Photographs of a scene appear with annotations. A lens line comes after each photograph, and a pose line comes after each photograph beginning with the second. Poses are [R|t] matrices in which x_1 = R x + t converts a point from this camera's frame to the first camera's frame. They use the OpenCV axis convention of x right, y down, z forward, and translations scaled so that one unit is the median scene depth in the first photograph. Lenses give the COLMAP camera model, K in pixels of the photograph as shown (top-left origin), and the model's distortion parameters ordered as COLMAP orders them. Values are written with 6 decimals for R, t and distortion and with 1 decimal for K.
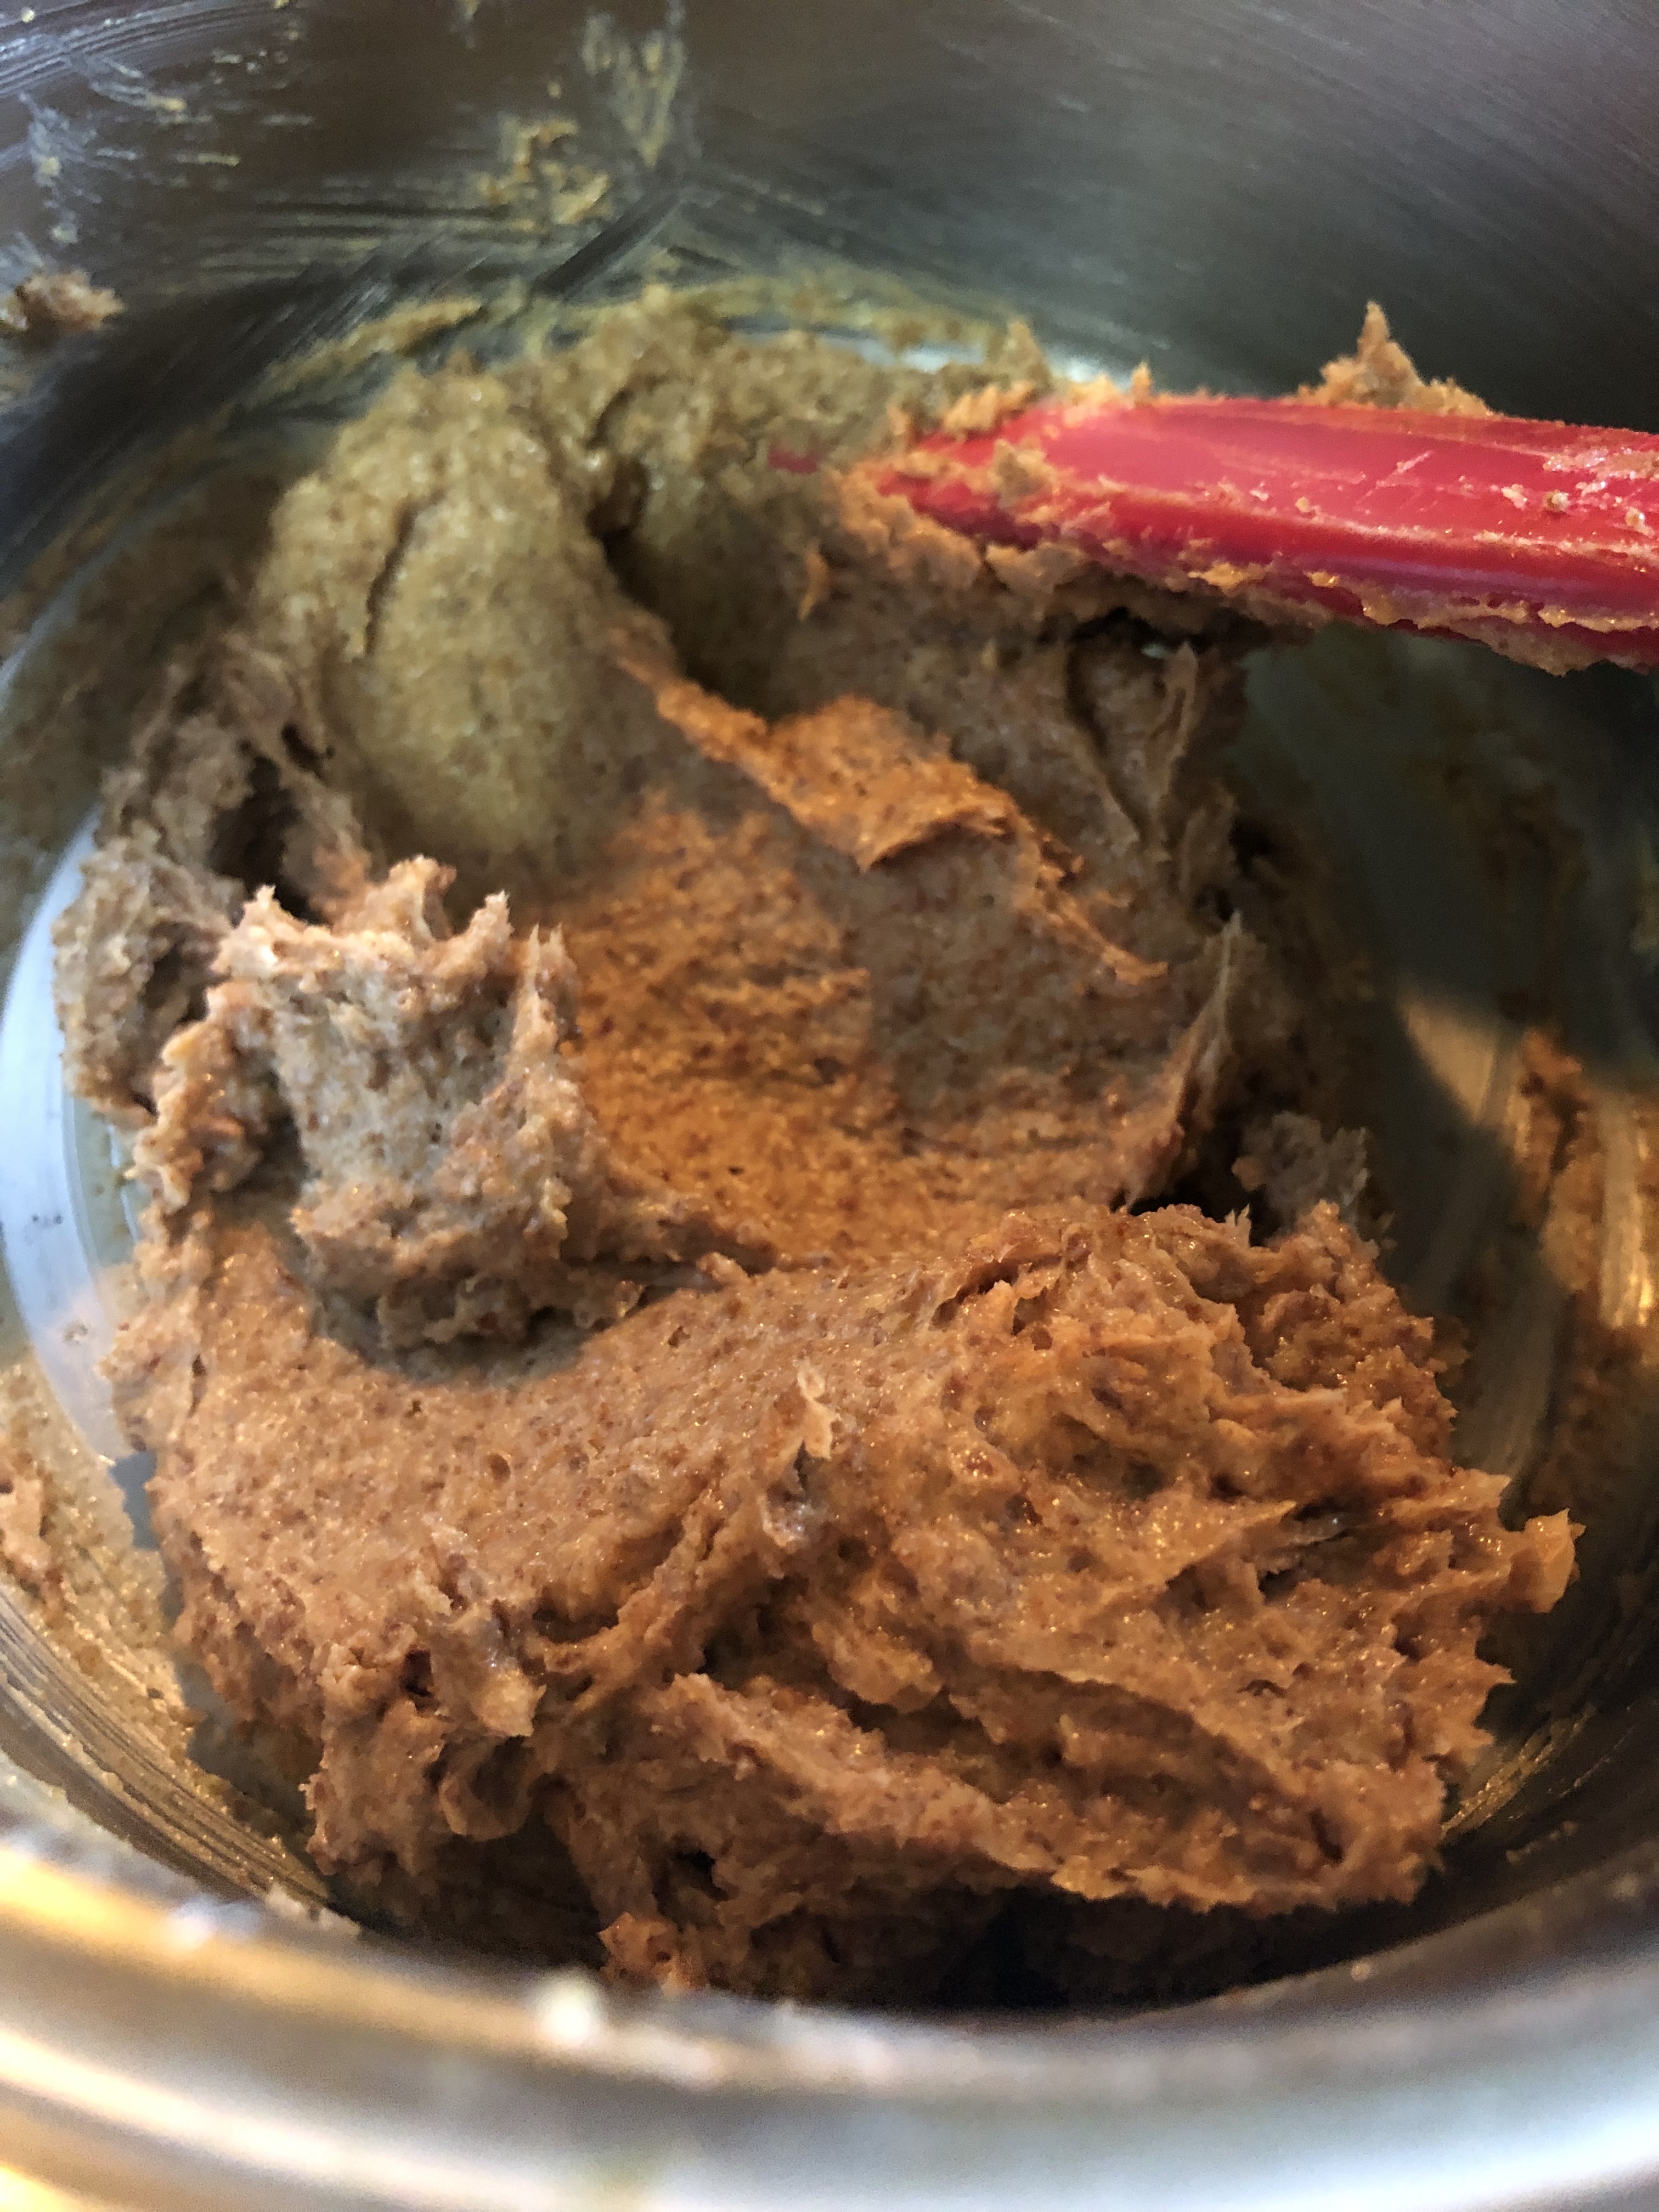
lens RADIAL K [[1821.0, 0, 832.0], [0, 1821.0, 1086.5], [0, 0, 1]] dist [-0.002096, -0.000535]
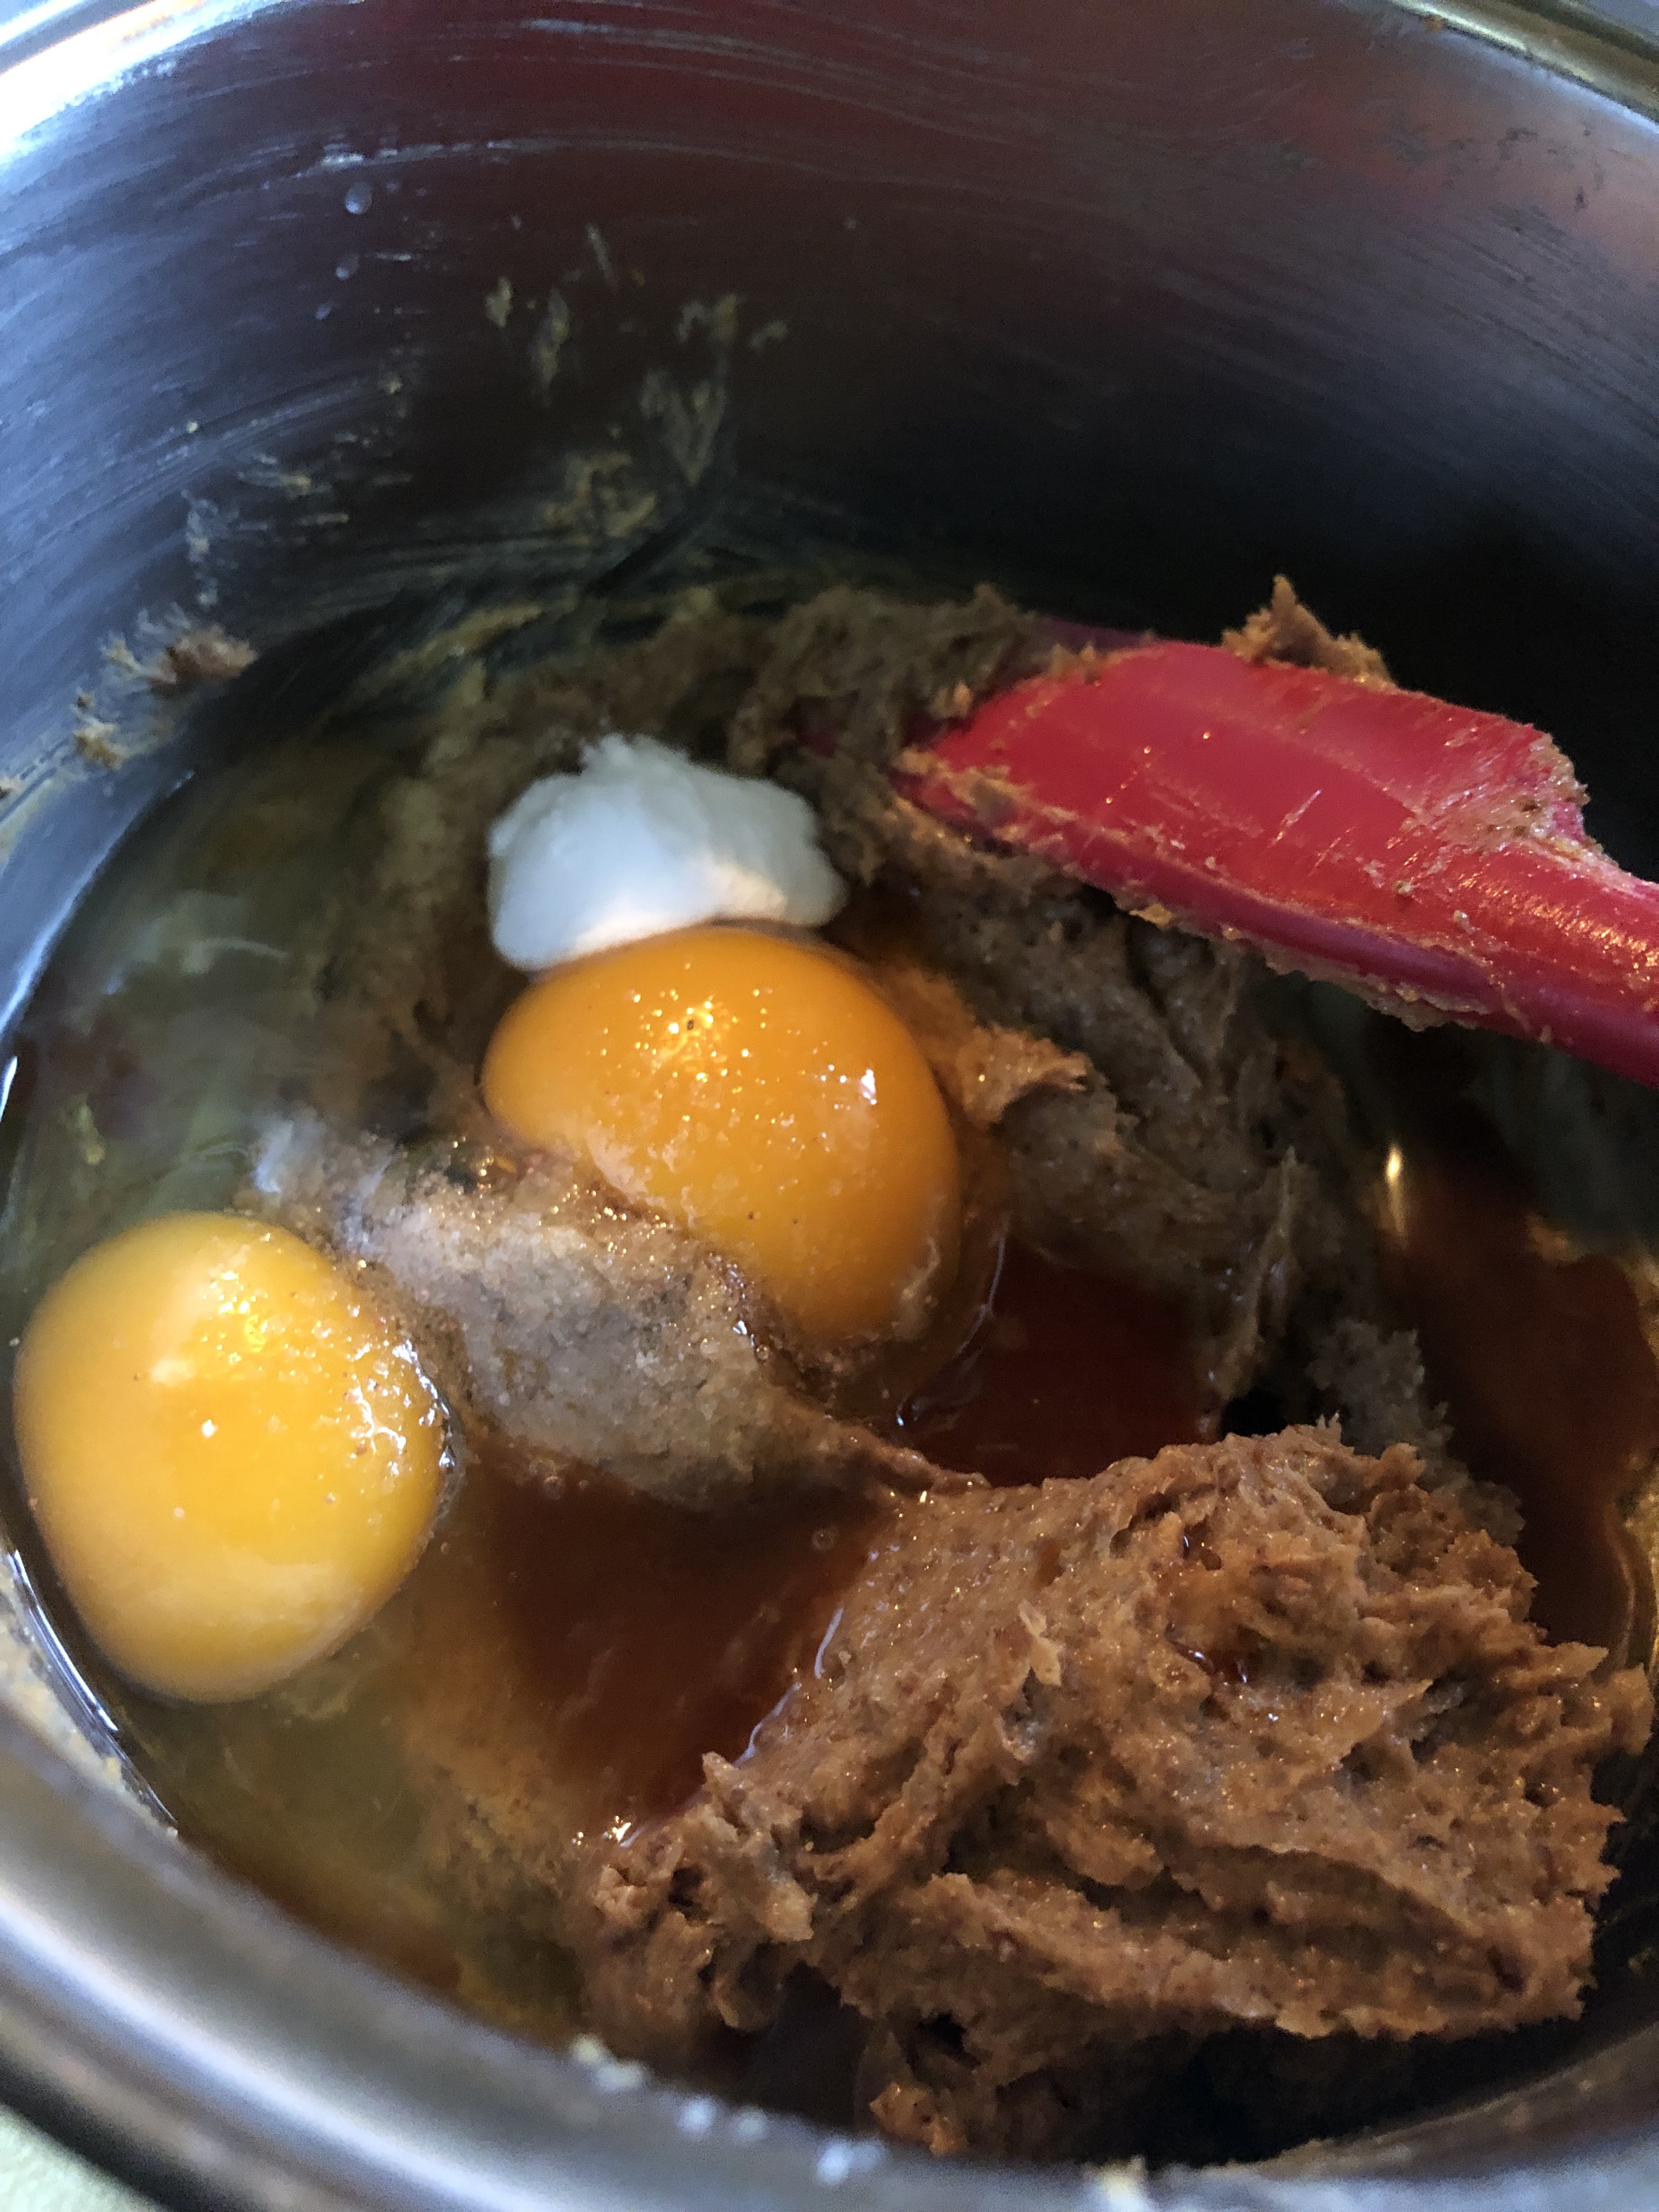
lens RADIAL K [[1833.8, 0, 829.5], [0, 1833.8, 1106.0], [0, 0, 1]] dist [-0.101600, 0.223576]
pose [[0.995007, -0.062914, 0.077480, -0.207430], [0.065485, 0.997369, -0.031100, -0.137447], [-0.075320, 0.036018, 0.996509, -0.177148]]
